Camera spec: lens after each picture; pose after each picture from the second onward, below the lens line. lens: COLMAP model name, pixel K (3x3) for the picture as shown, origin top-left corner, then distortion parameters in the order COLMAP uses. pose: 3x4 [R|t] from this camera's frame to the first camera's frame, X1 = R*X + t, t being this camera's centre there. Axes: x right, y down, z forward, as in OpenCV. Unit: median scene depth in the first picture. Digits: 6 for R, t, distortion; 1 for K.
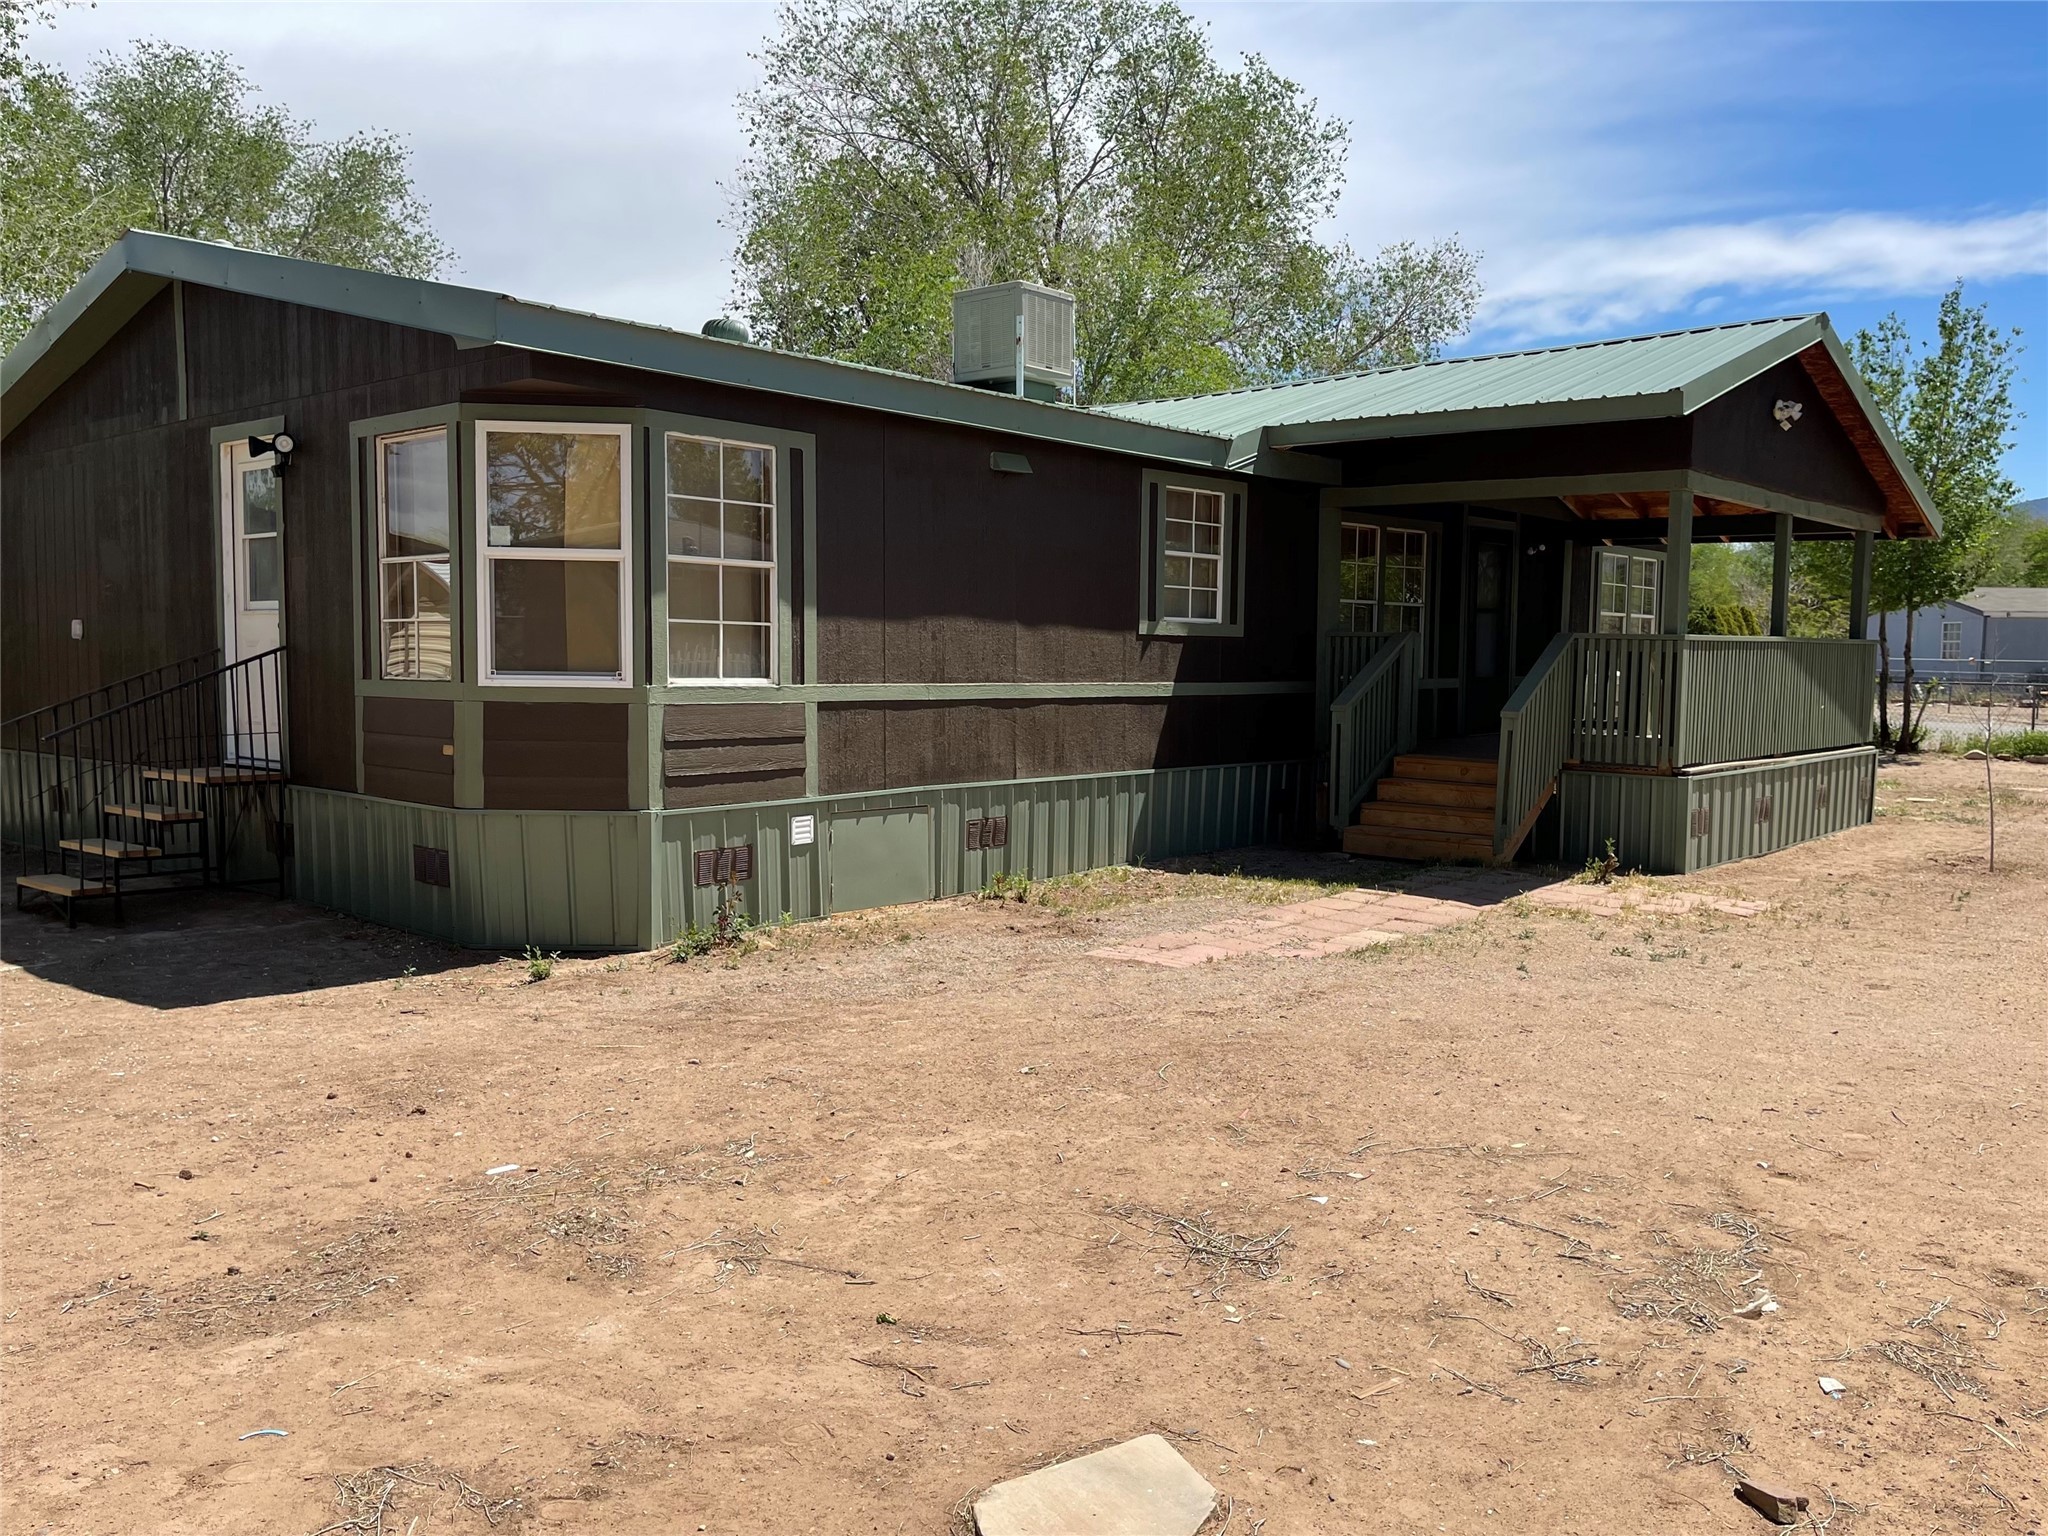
lens RADIAL K [[1666.8, 0, 1019.7], [0, 1666.8, 770.7], [0, 0, 1]] dist [0.071457, -0.087241]
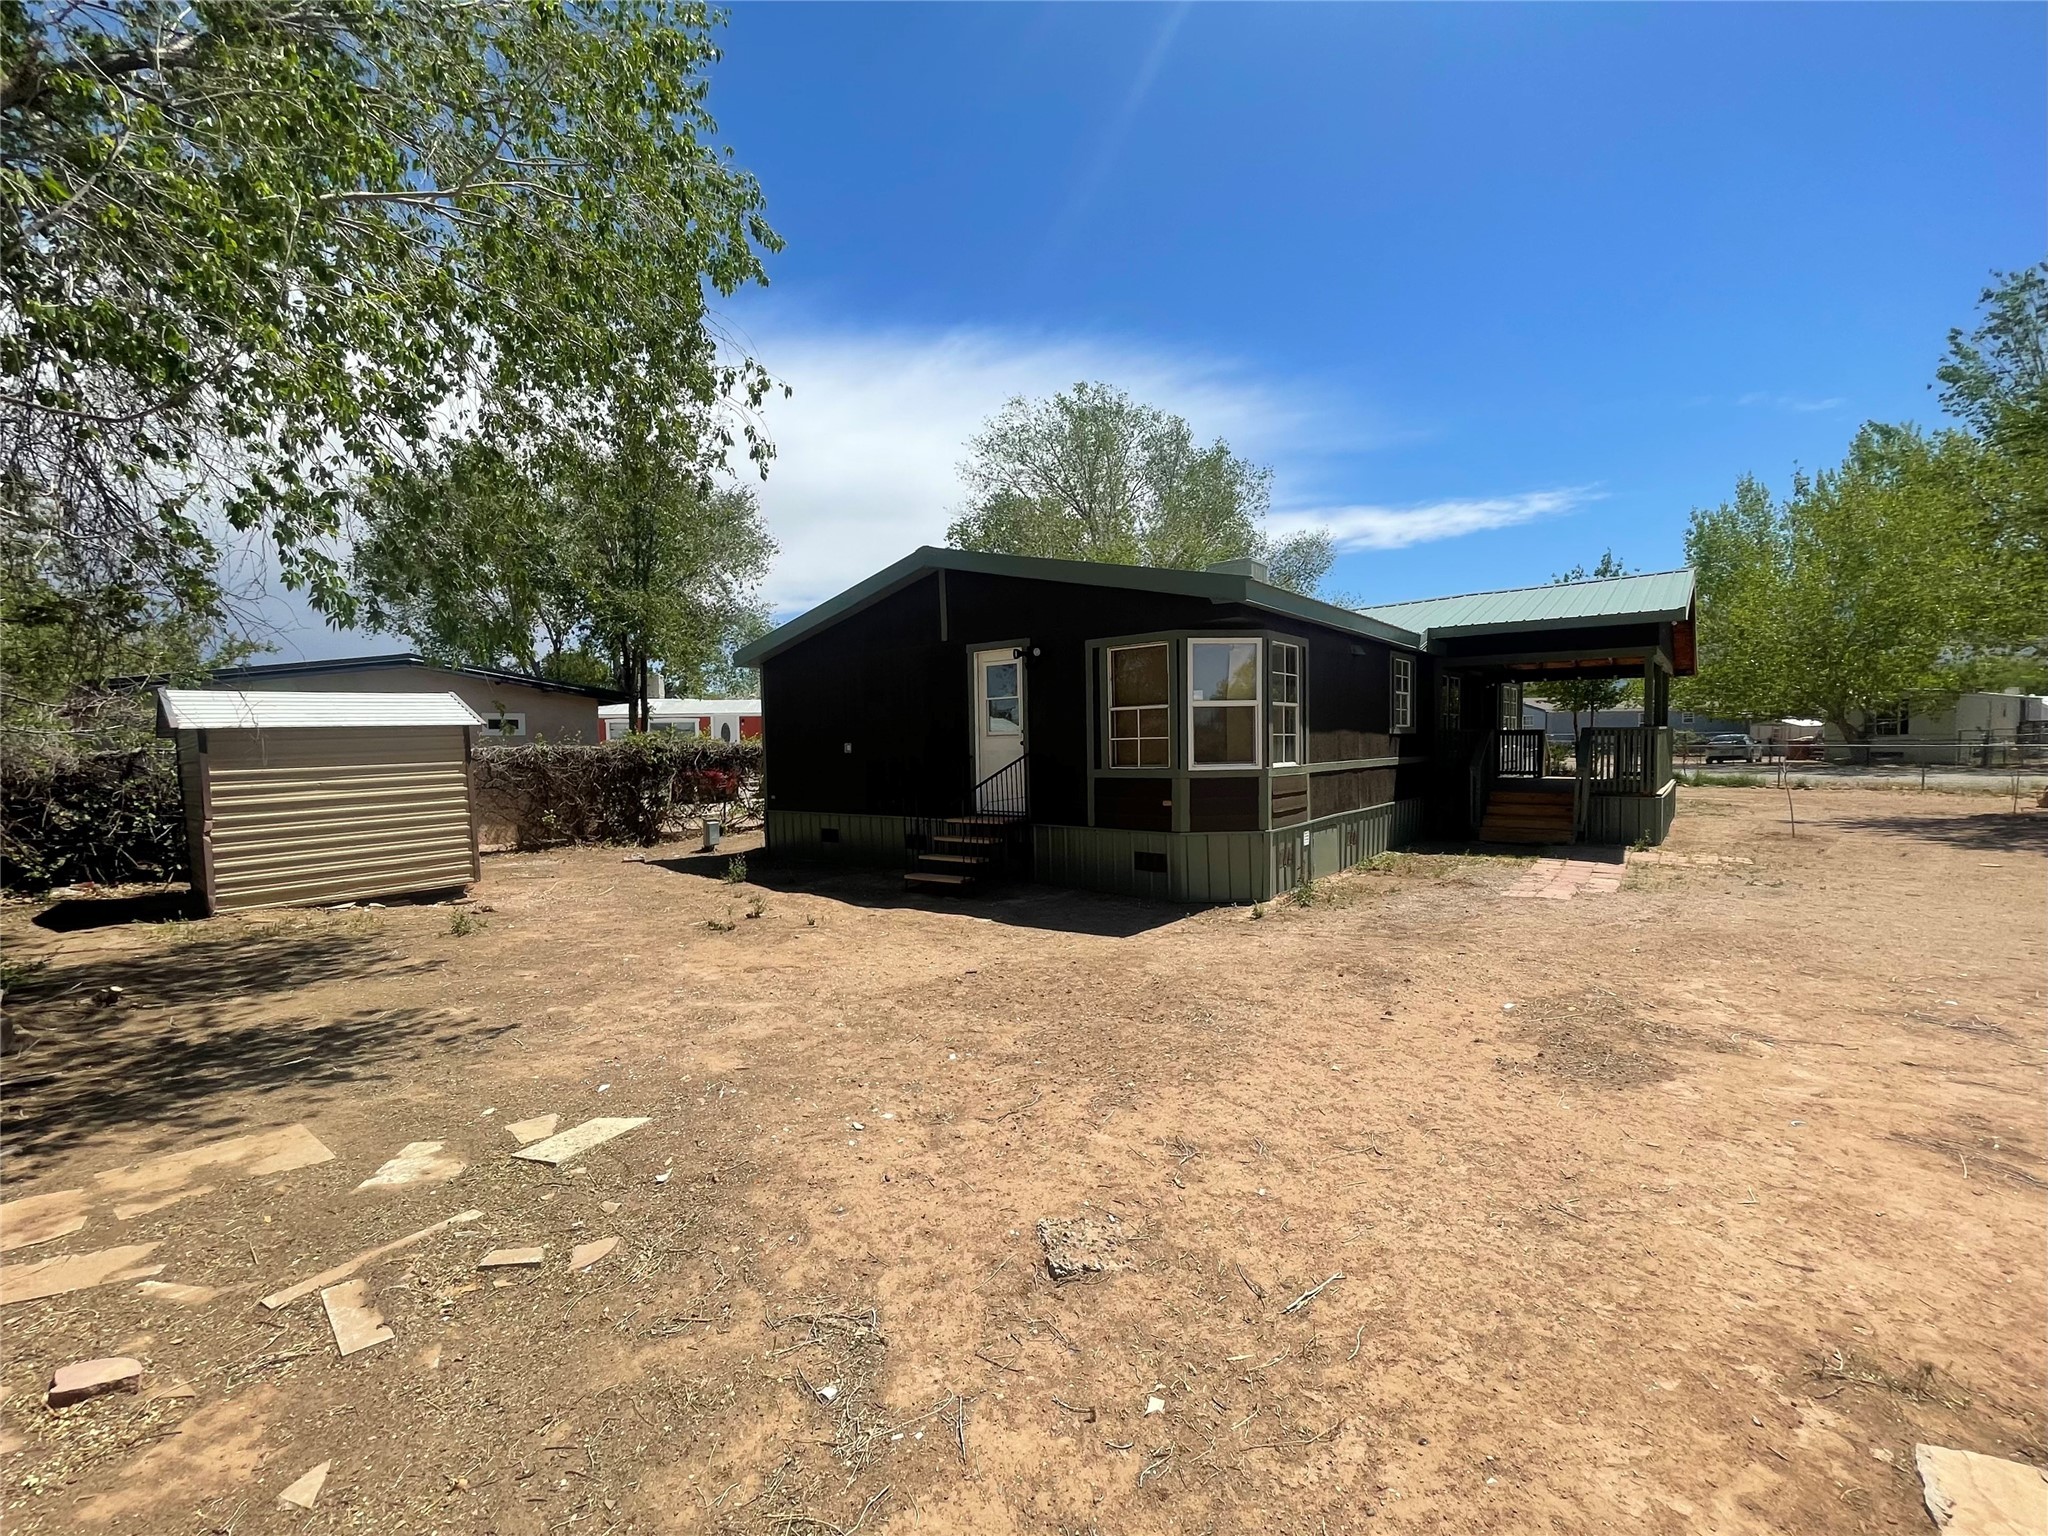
lens RADIAL K [[879.7, 0, 1015.4], [0, 879.7, 781.0], [0, 0, 1]] dist [-0.000247, 0.000455]
pose [[0.998486, -0.031509, 0.045077, -0.570786], [0.032661, 0.999153, -0.025050, -0.018447], [-0.044250, 0.026484, 0.998669, -0.034022]]
